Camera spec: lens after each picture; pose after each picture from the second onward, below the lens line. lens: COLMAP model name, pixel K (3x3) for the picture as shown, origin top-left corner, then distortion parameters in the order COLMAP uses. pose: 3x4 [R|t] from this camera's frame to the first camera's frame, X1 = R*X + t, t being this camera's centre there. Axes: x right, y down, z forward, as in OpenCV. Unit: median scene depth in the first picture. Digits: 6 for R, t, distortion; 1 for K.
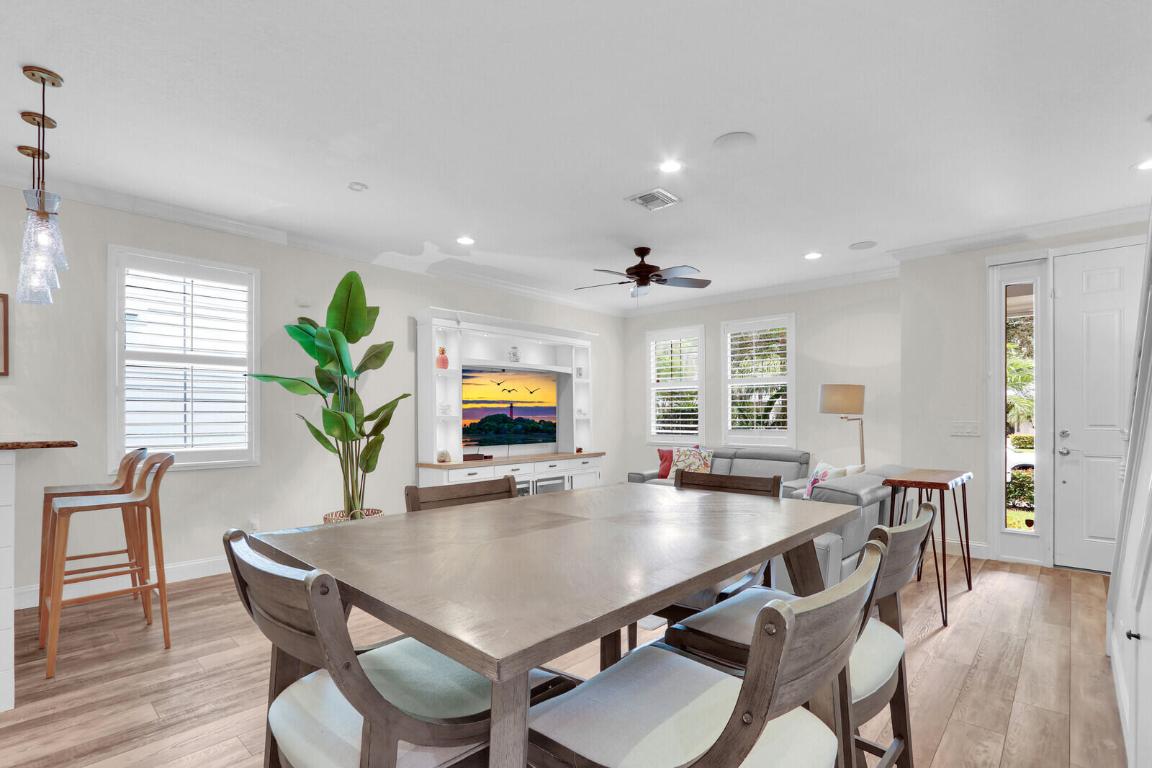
lens RADIAL K [[540.1, 0, 589.1], [0, 540.1, 414.0], [0, 0, 1]] dist [-0.014399, 0.000323]
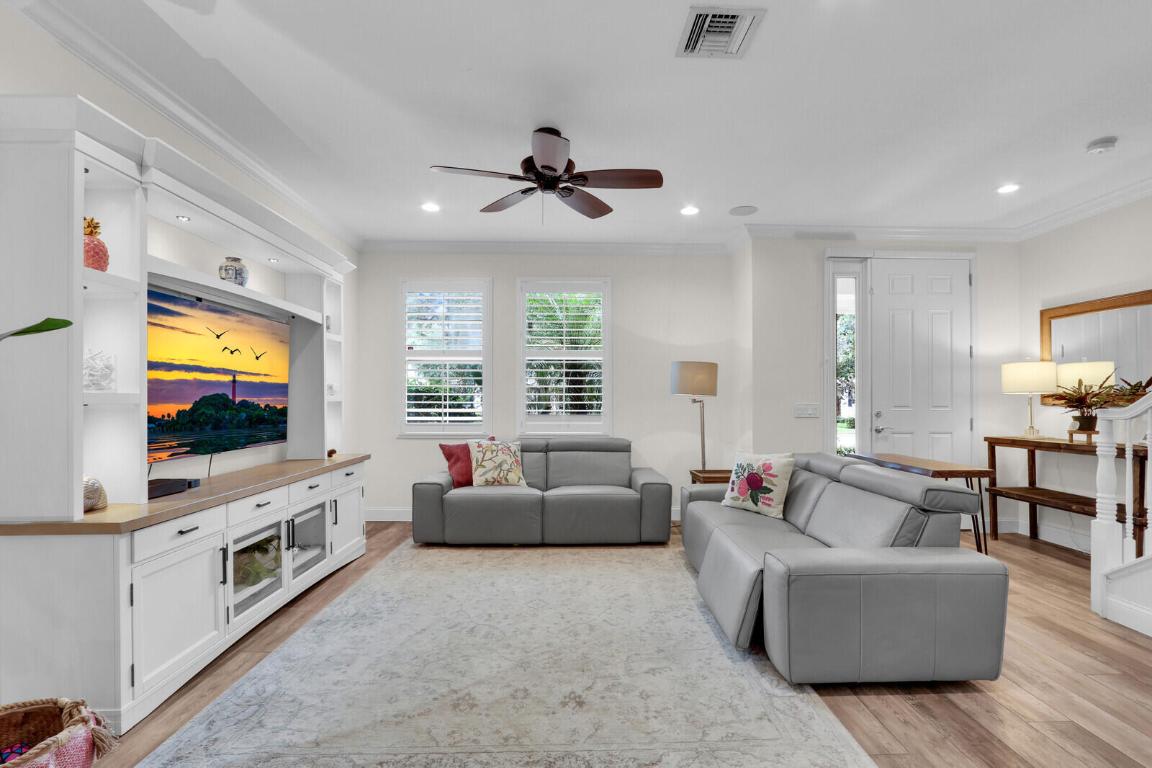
lens RADIAL K [[540.5, 0, 588.4], [0, 540.5, 400.4], [0, 0, 1]] dist [-0.016541, 0.001438]
pose [[0.719414, -0.000023, 0.694582, -0.246480], [-0.004543, 0.999978, 0.004738, 0.004448], [-0.694567, -0.006564, 0.719398, 0.412229]]
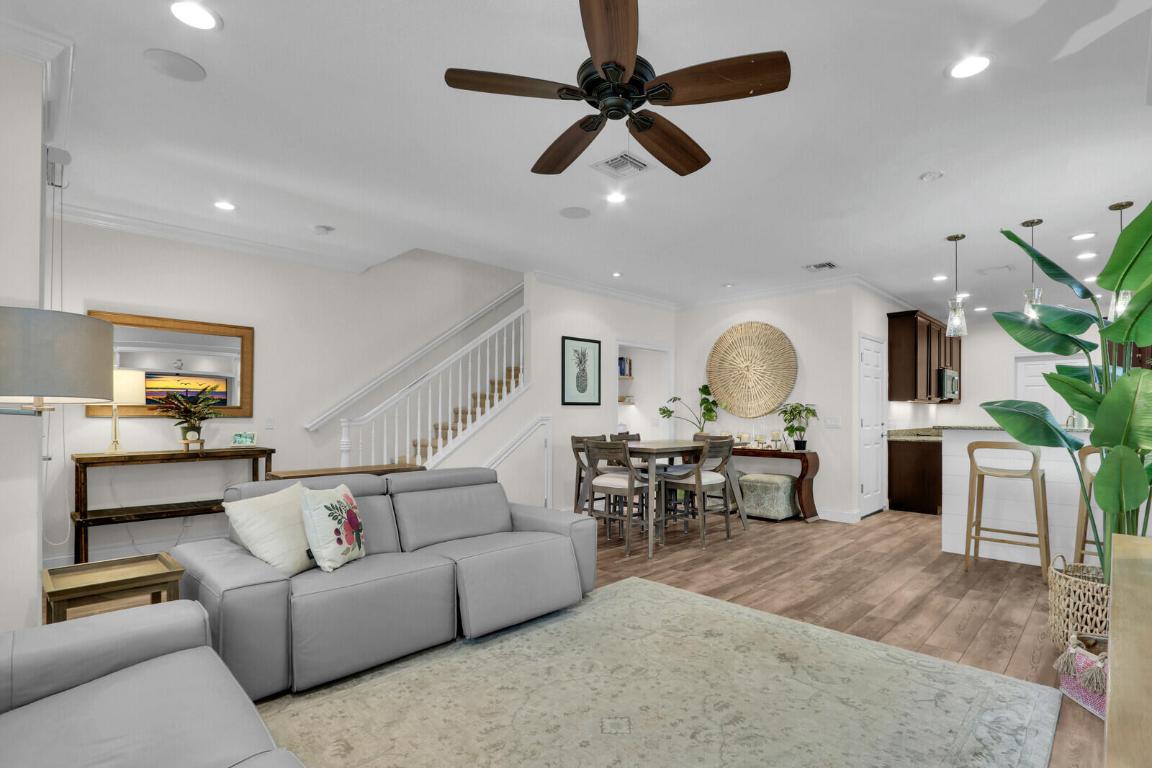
lens RADIAL K [[548.9, 0, 586.9], [0, 548.9, 423.1], [0, 0, 1]] dist [-0.017549, 0.000932]
pose [[-0.998689, -0.004809, 0.050954, 0.080005], [-0.004082, 0.999888, 0.014374, 0.005698], [-0.051018, 0.014147, -0.998598, 1.166909]]
